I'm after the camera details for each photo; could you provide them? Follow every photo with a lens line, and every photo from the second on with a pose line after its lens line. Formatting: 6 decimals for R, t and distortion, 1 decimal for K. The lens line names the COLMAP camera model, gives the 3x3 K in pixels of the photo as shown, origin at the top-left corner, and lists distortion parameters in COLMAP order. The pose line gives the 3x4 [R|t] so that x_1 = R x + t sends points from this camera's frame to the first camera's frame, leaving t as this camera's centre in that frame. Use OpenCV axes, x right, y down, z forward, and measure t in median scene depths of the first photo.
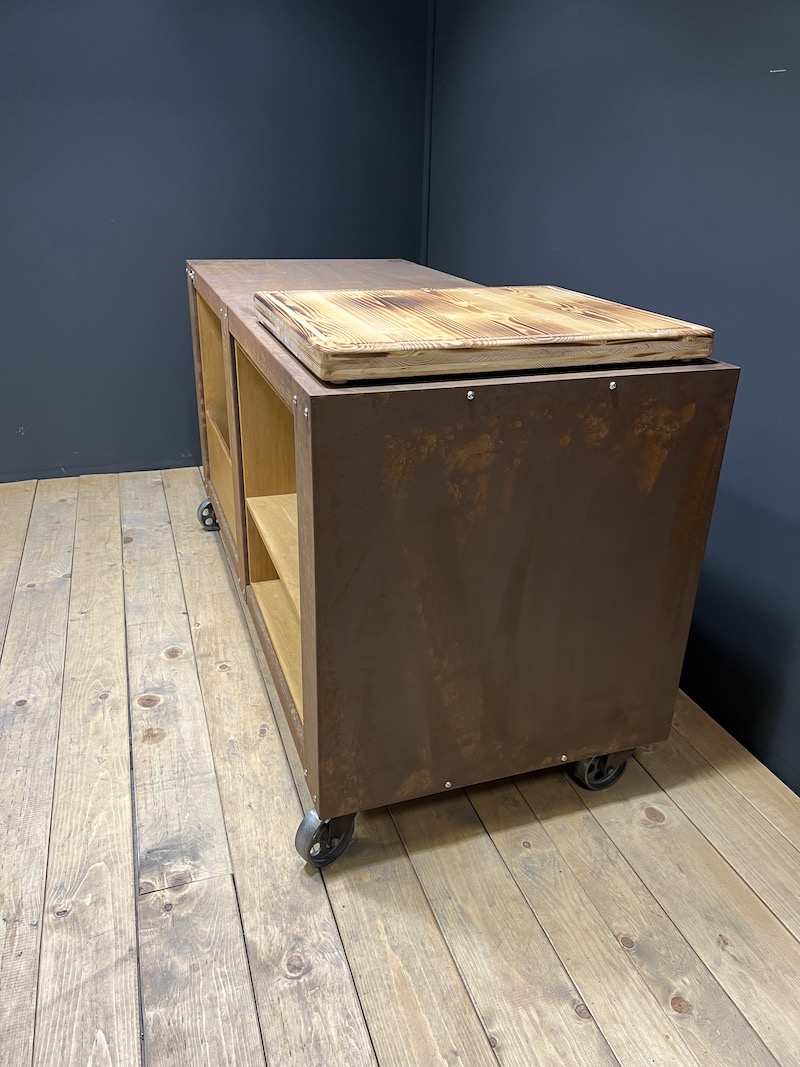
lens RADIAL K [[805.9, 0, 394.3], [0, 805.9, 527.5], [0, 0, 1]] dist [0.050959, -0.059480]
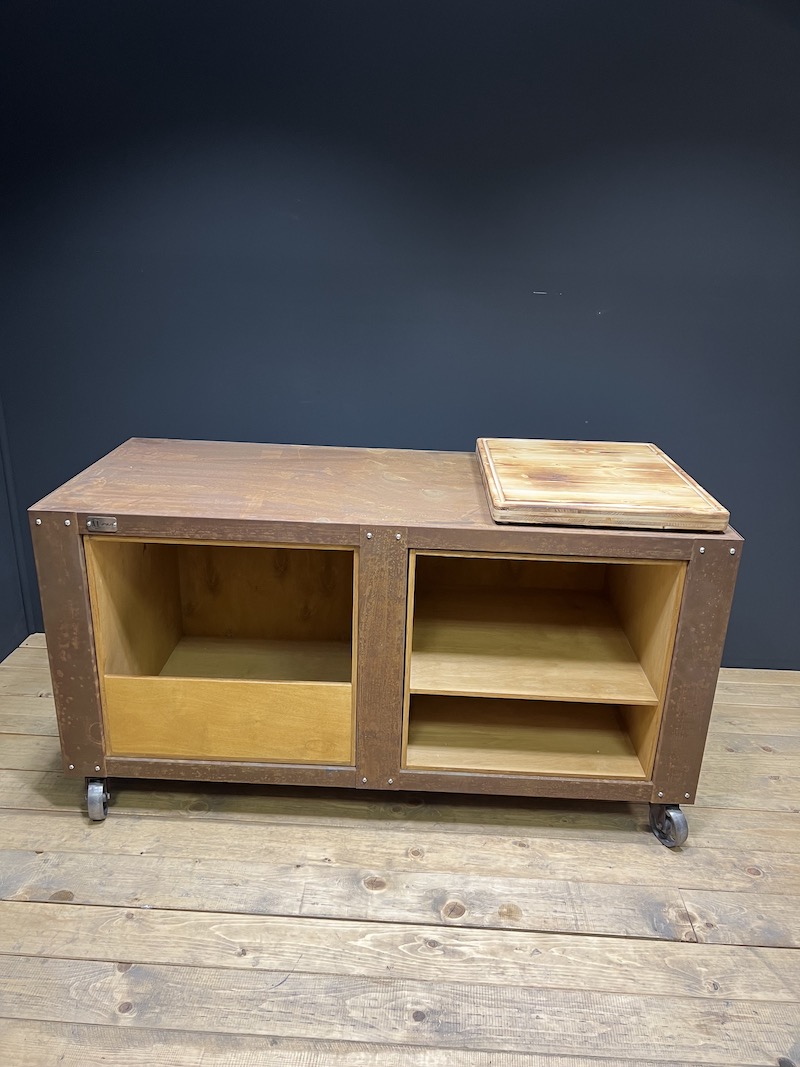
lens RADIAL K [[805.9, 0, 395.2], [0, 805.9, 536.7], [0, 0, 1]] dist [0.050959, -0.059480]
pose [[0.352890, -0.342652, 0.870665, -1.338039], [0.359560, 0.908743, 0.211904, -0.575935], [-0.863820, 0.238277, 0.443890, 0.633067]]
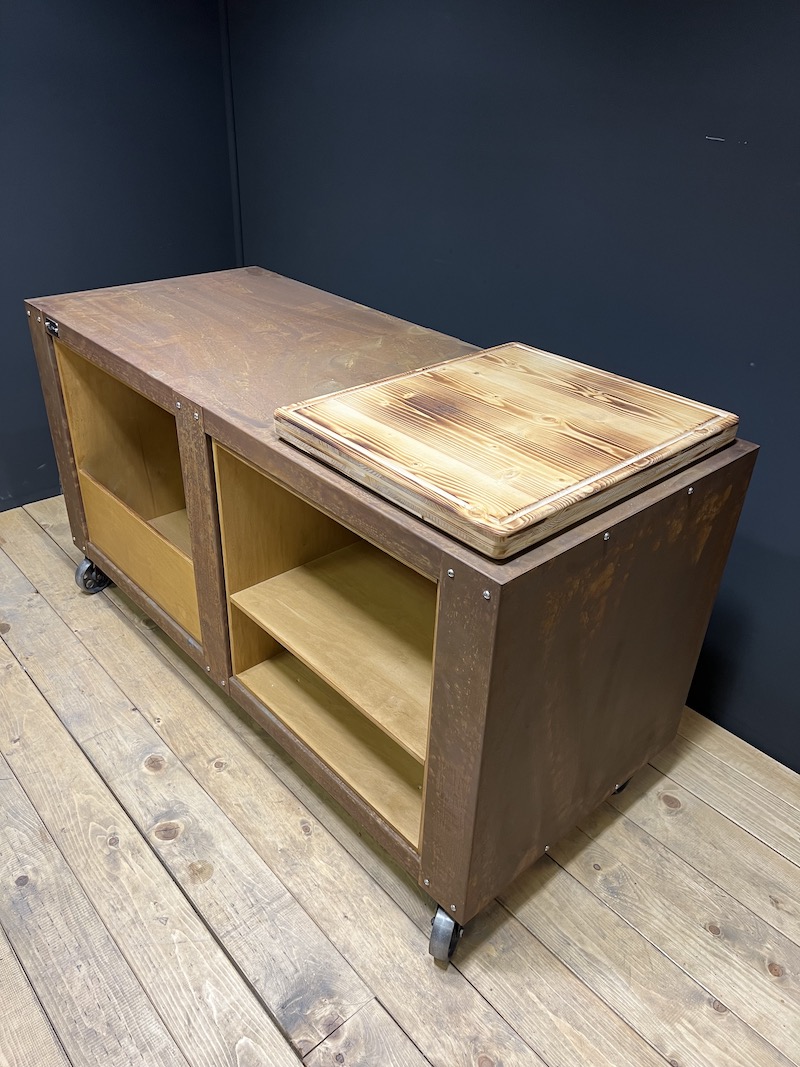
lens RADIAL K [[805.9, 0, 392.1], [0, 805.9, 532.7], [0, 0, 1]] dist [0.050959, -0.059480]
pose [[0.920488, -0.194762, 0.338778, -0.398482], [0.146999, 0.975847, 0.161600, -0.293319], [-0.362069, -0.098951, 0.926884, 0.101145]]
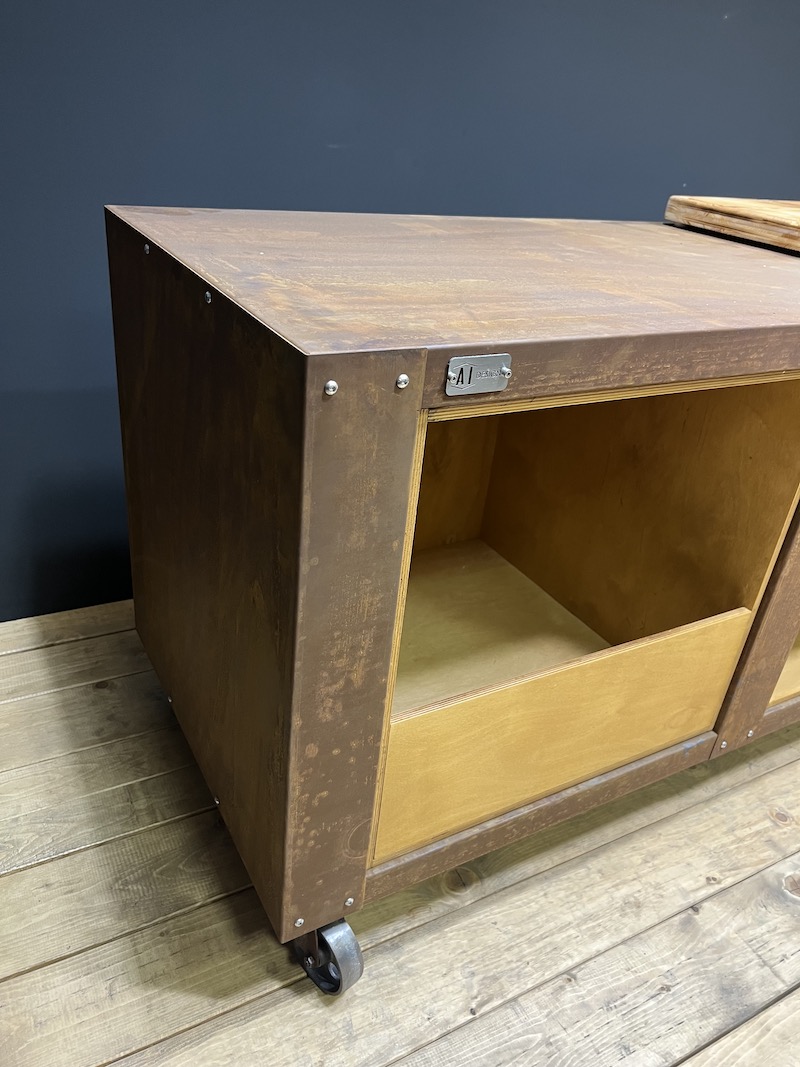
lens RADIAL K [[805.9, 0, 397.2], [0, 805.9, 538.4], [0, 0, 1]] dist [0.050959, -0.059480]
pose [[-0.184850, -0.513452, 0.837972, -0.846751], [0.301338, 0.781982, 0.545618, -0.695380], [-0.935428, 0.353370, 0.010174, 1.659971]]
